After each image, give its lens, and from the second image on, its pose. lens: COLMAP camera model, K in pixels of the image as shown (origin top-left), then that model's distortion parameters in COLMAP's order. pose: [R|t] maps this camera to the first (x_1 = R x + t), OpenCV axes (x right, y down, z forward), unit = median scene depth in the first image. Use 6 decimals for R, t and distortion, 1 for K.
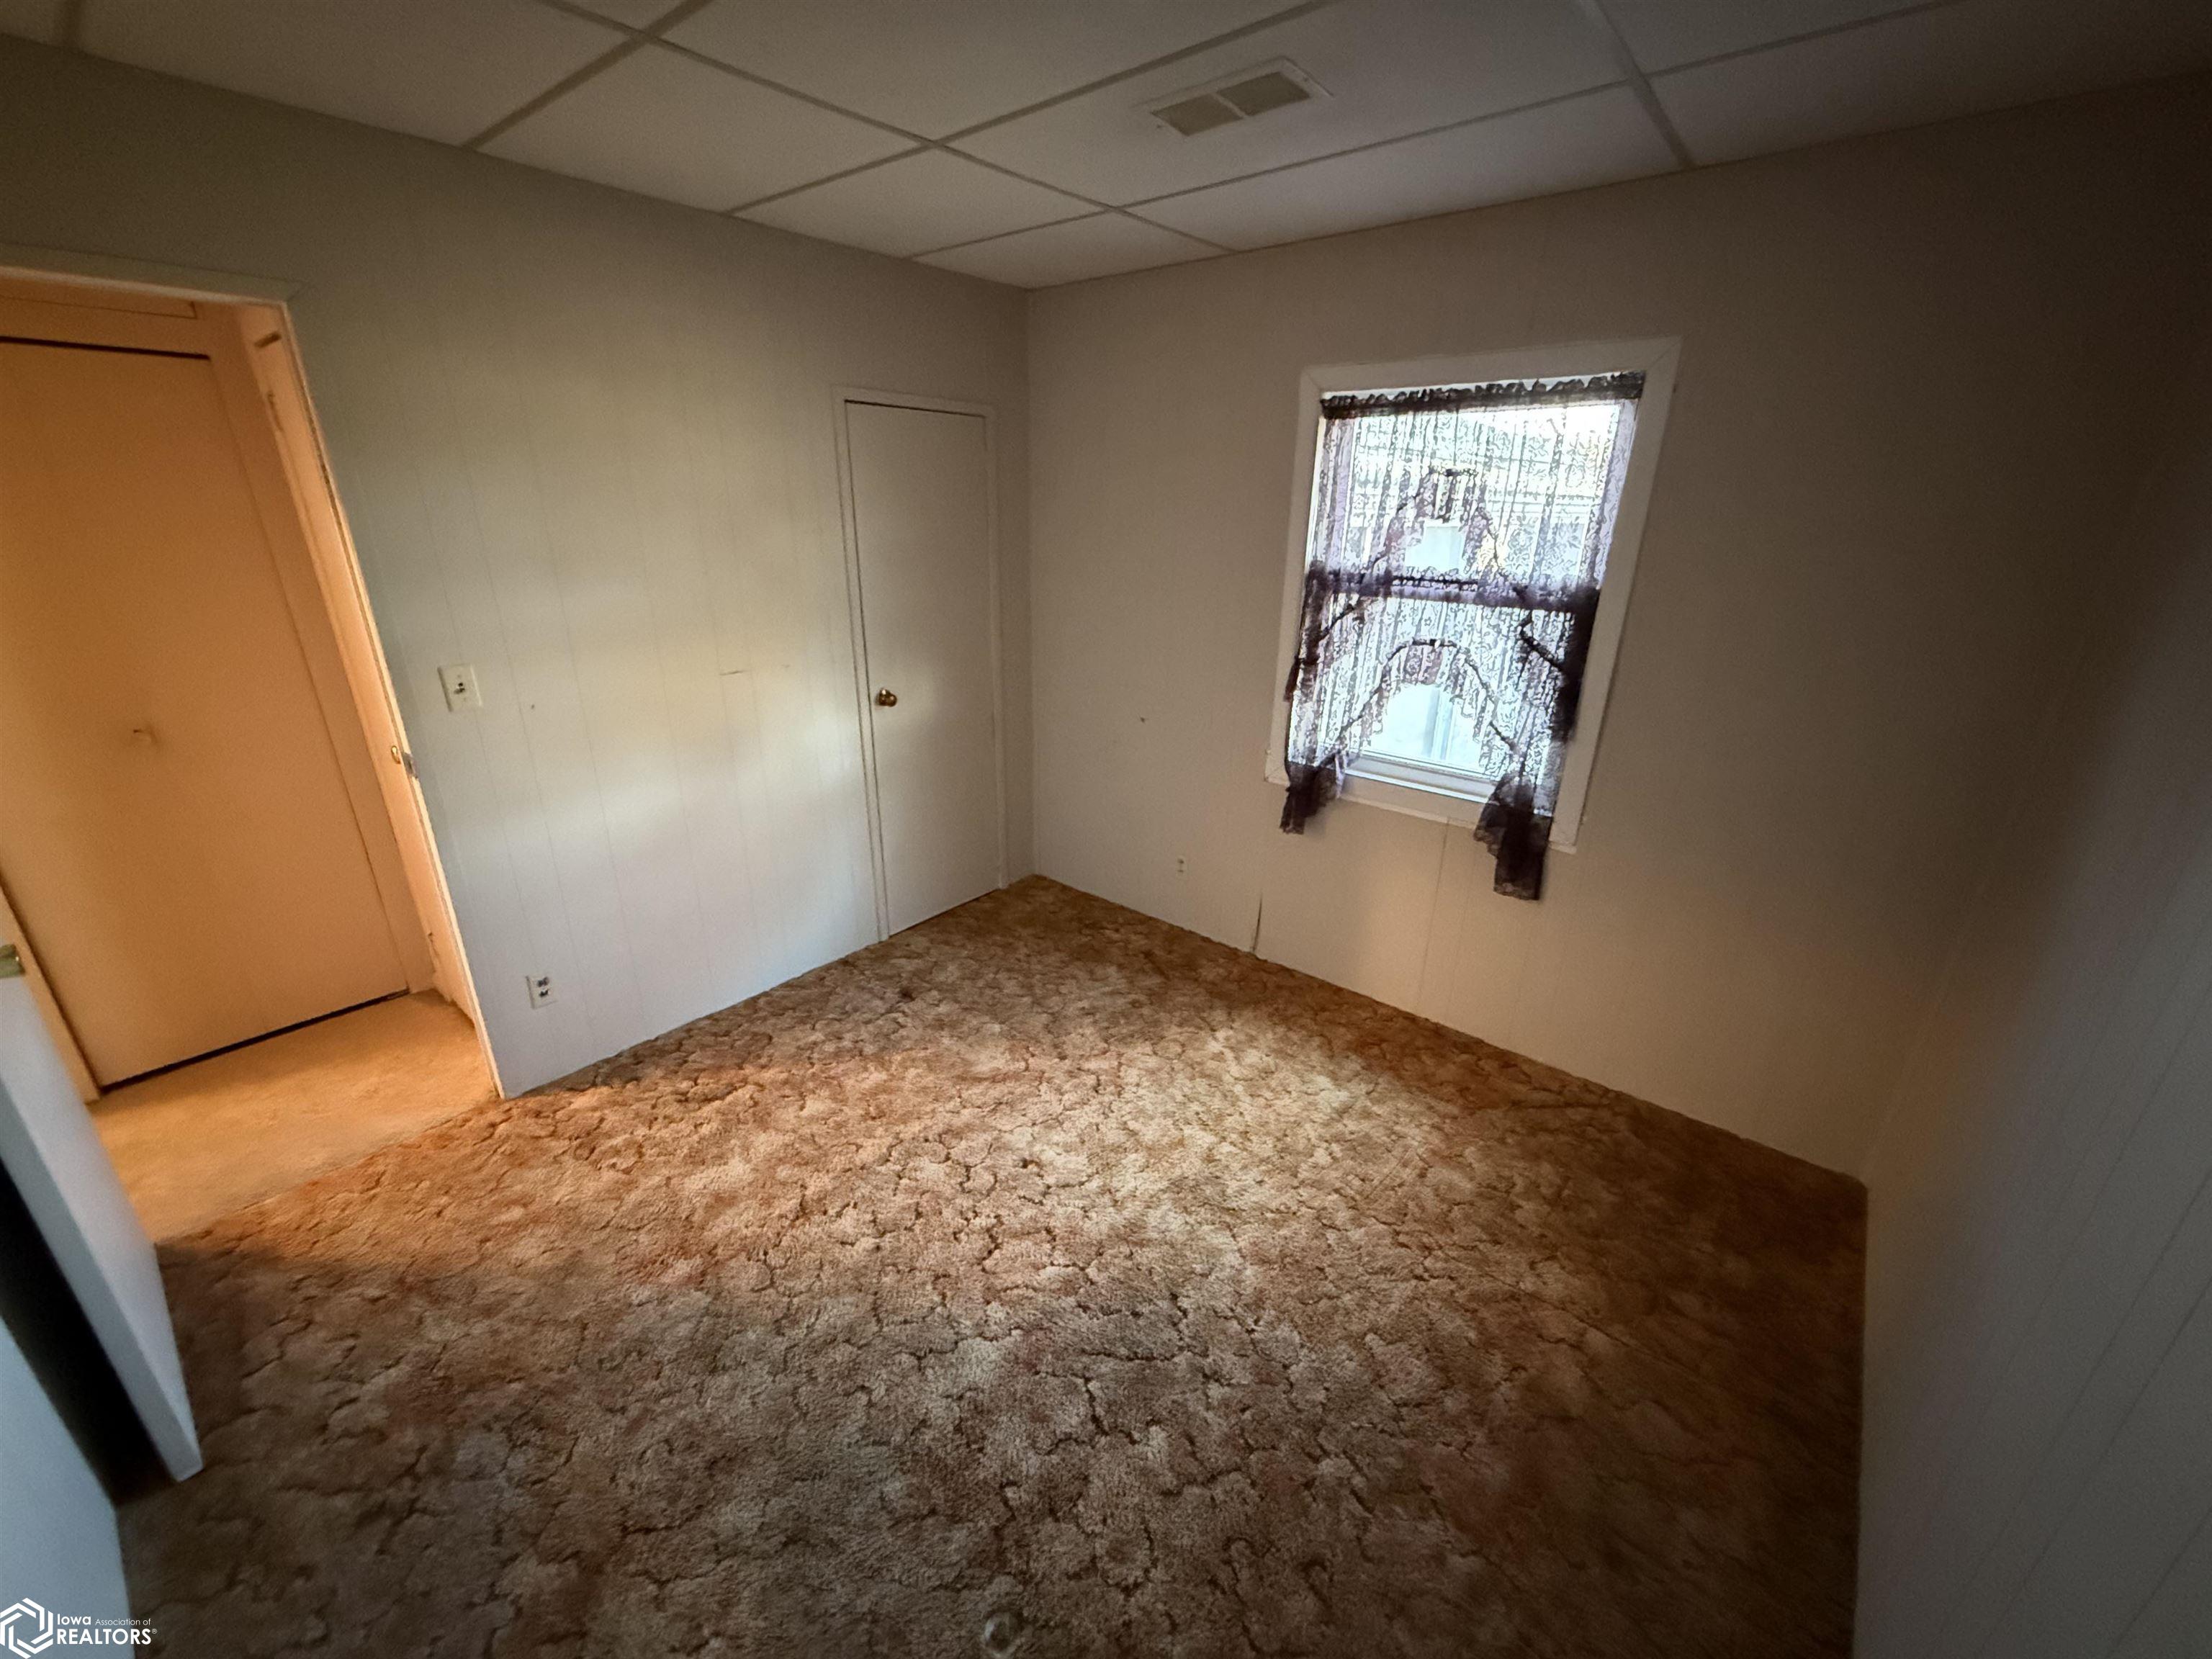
lens RADIAL K [[880.5, 0, 1101.2], [0, 880.5, 831.0], [0, 0, 1]] dist [0.000332, -0.000163]
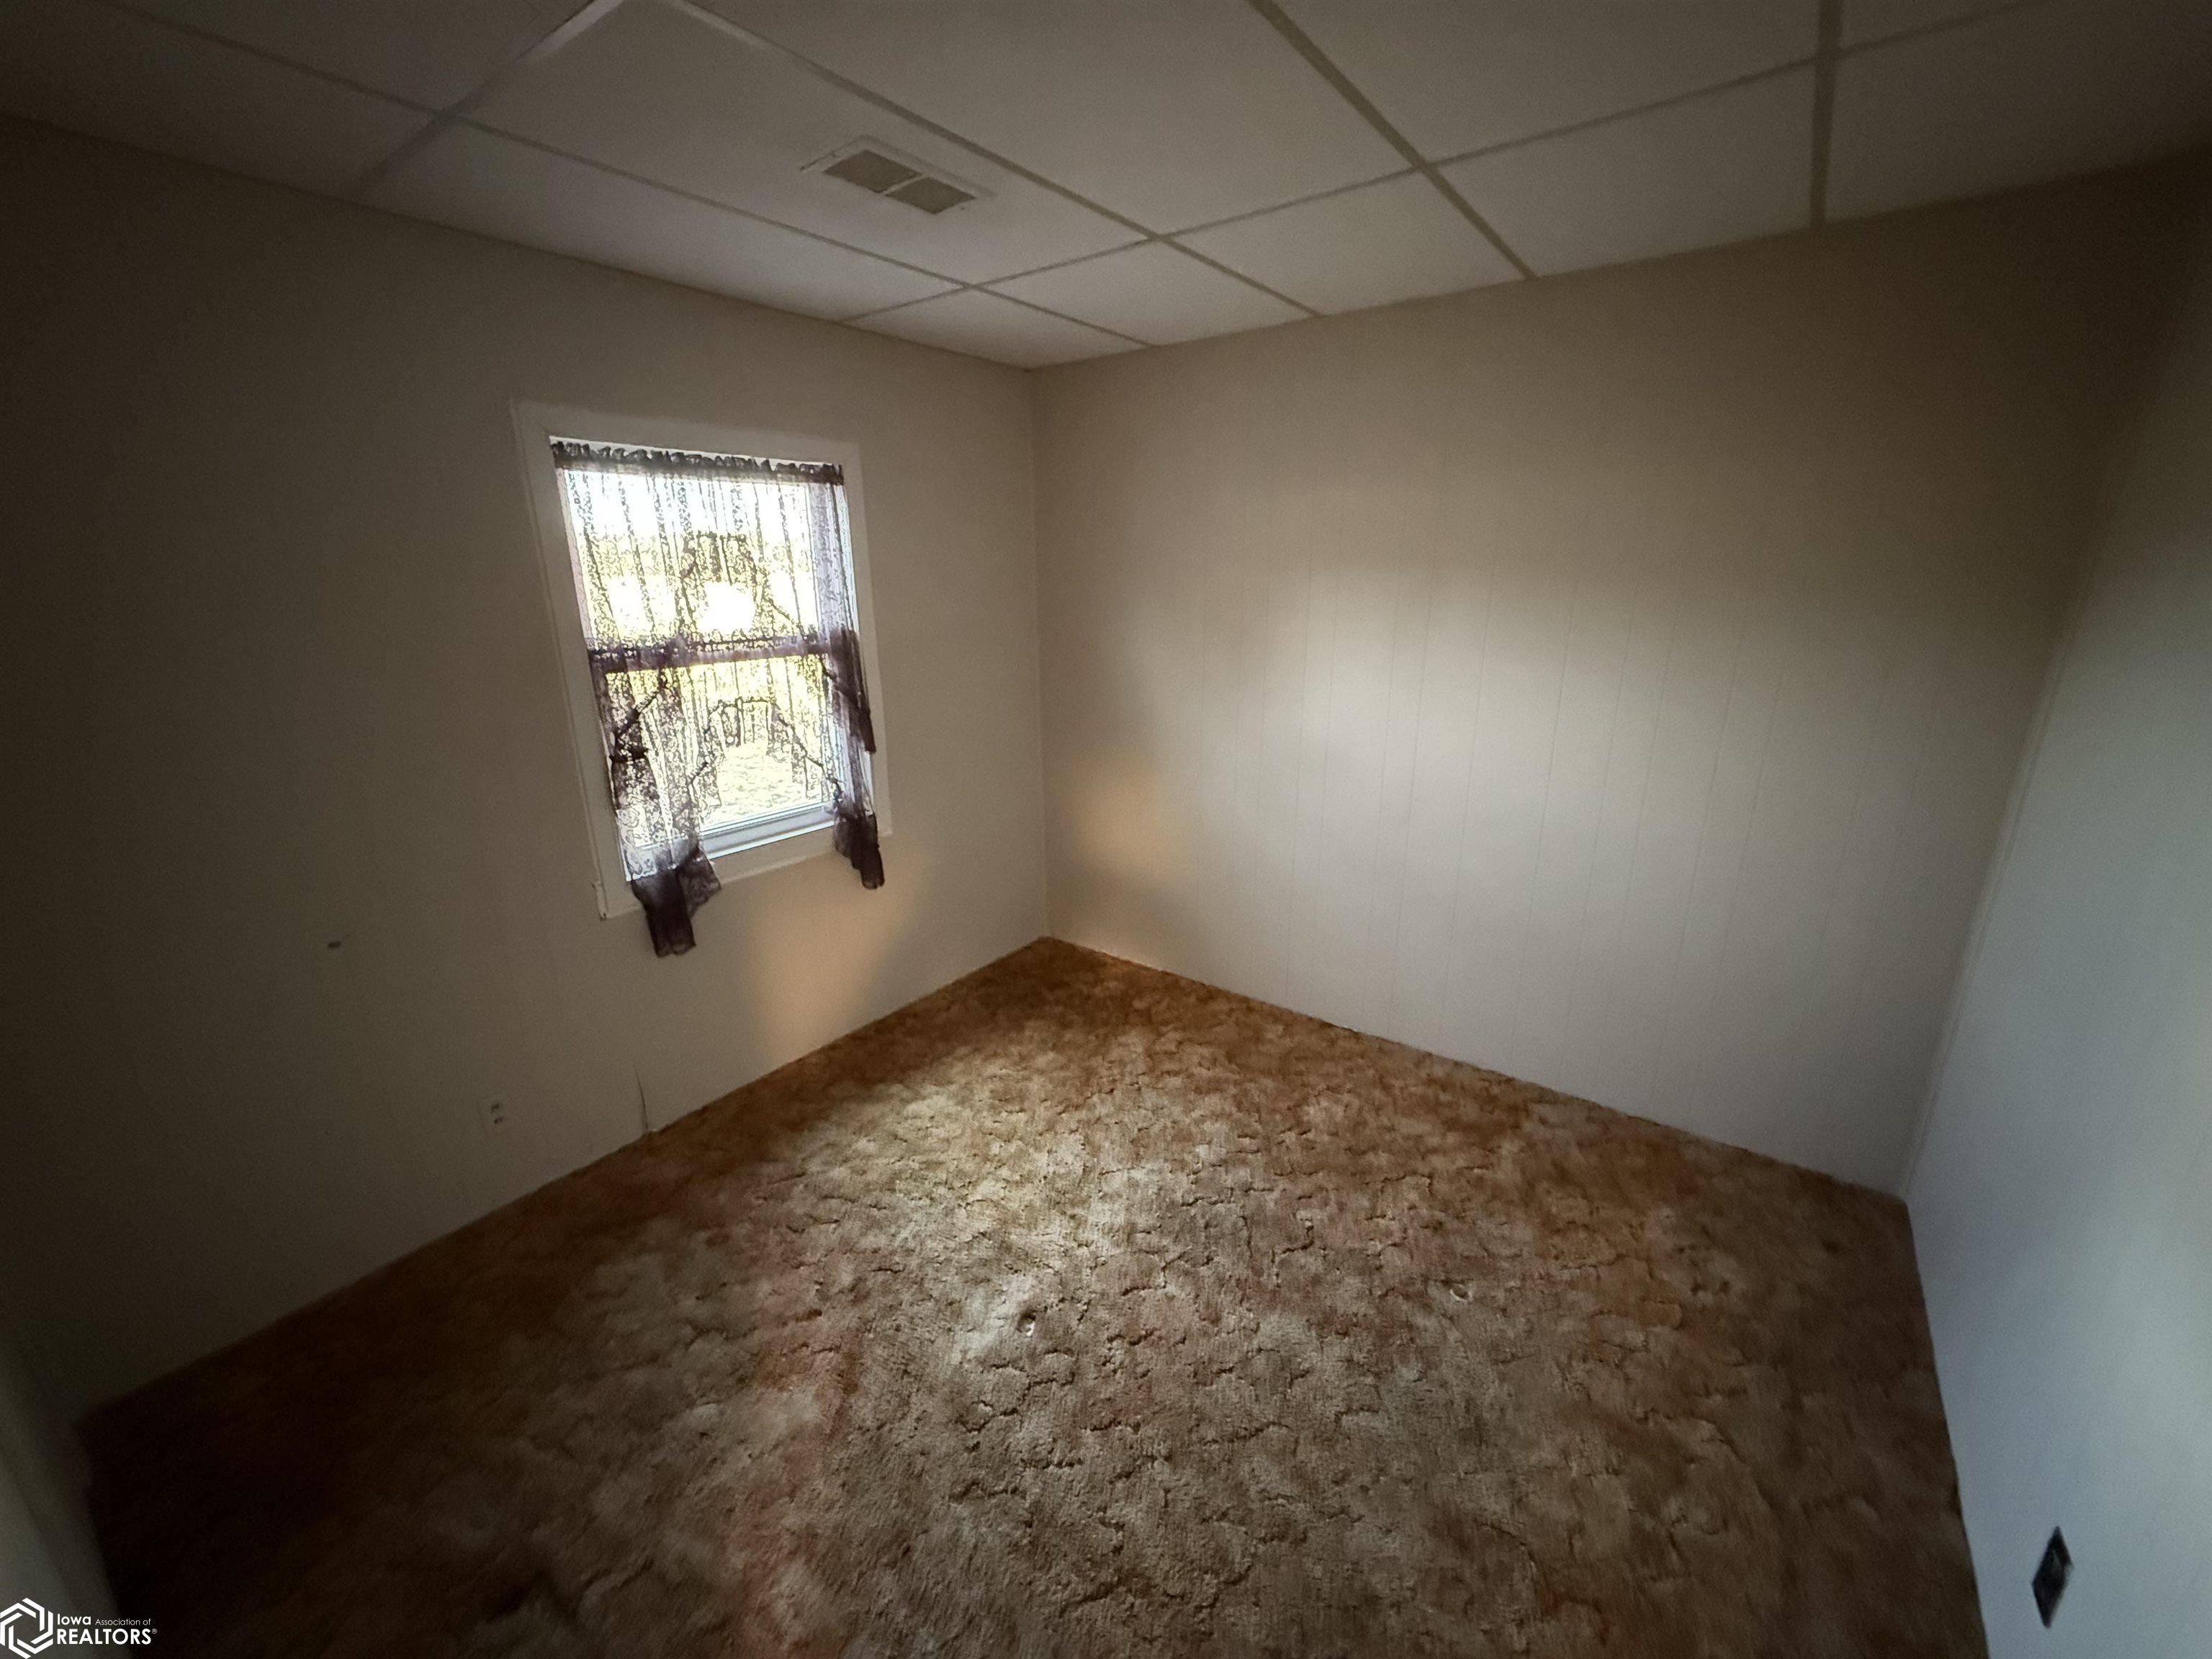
lens RADIAL K [[880.5, 0, 1106.9], [0, 880.5, 830.7], [0, 0, 1]] dist [0.000332, -0.000163]
pose [[-0.060968, -0.297403, 0.952803, -0.704211], [0.364188, 0.882142, 0.298651, -0.249802], [-0.929328, 0.365208, 0.054528, 0.656141]]
